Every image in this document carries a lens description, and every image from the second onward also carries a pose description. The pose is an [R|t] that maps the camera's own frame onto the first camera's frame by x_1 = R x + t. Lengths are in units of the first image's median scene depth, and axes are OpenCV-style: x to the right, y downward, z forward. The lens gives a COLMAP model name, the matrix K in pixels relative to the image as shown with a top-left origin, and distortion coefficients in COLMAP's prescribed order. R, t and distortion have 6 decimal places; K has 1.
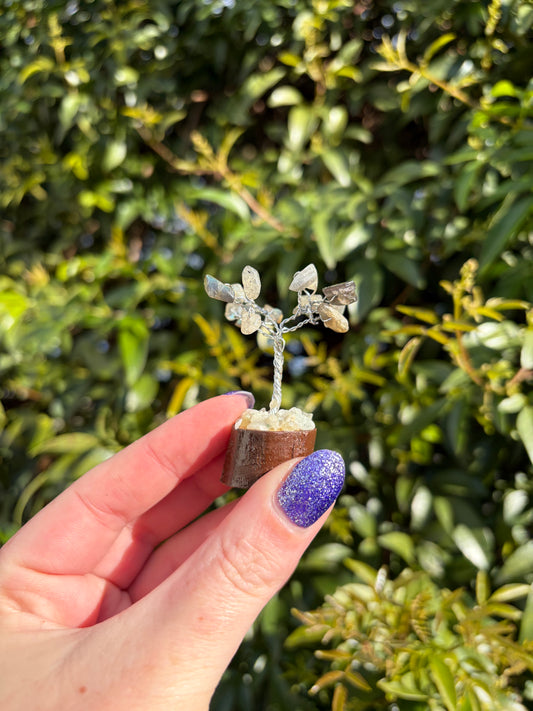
lens RADIAL K [[567.3, 0, 270.0], [0, 567.3, 353.6], [0, 0, 1]] dist [-0.009074, -0.008353]
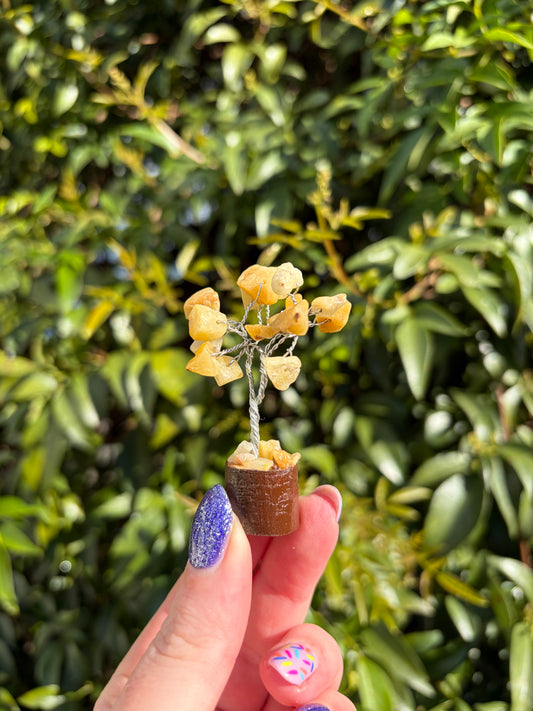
lens RADIAL K [[567.3, 0, 270.0], [0, 567.3, 353.6], [0, 0, 1]] dist [-0.009074, -0.008353]
pose [[0.999747, -0.011859, -0.019101, 0.130986], [0.013052, 0.997891, 0.063590, 0.056133], [0.018307, -0.063824, 0.997793, -0.050775]]
